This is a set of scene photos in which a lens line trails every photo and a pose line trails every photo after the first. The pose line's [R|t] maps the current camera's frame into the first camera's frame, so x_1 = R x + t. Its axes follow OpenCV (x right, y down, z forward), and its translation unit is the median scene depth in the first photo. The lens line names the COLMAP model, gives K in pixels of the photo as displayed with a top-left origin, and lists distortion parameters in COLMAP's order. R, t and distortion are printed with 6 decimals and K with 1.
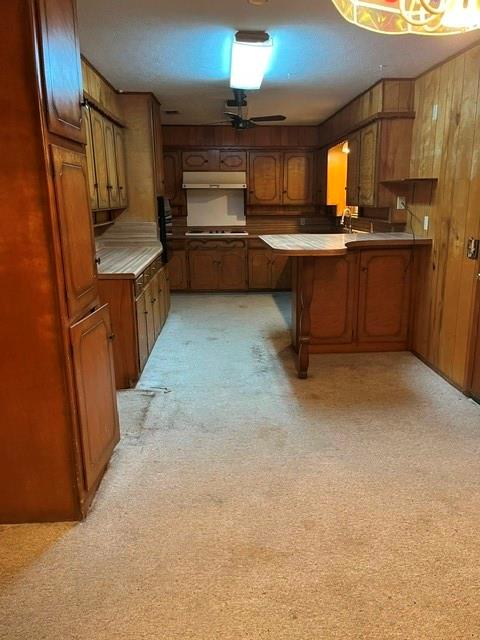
lens RADIAL K [[492.4, 0, 240.0], [0, 492.4, 320.0], [0, 0, 1]] dist [-0.008190, -0.008091]
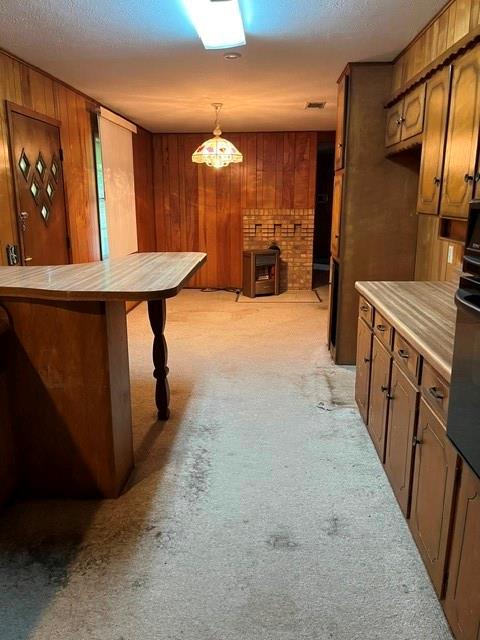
lens RADIAL K [[492.4, 0, 240.0], [0, 492.4, 320.0], [0, 0, 1]] dist [-0.008190, -0.008091]
pose [[-0.995298, -0.011002, 0.096235, -0.076512], [0.034761, 0.886777, 0.460889, -0.403777], [-0.090409, 0.462067, -0.882225, 1.630139]]
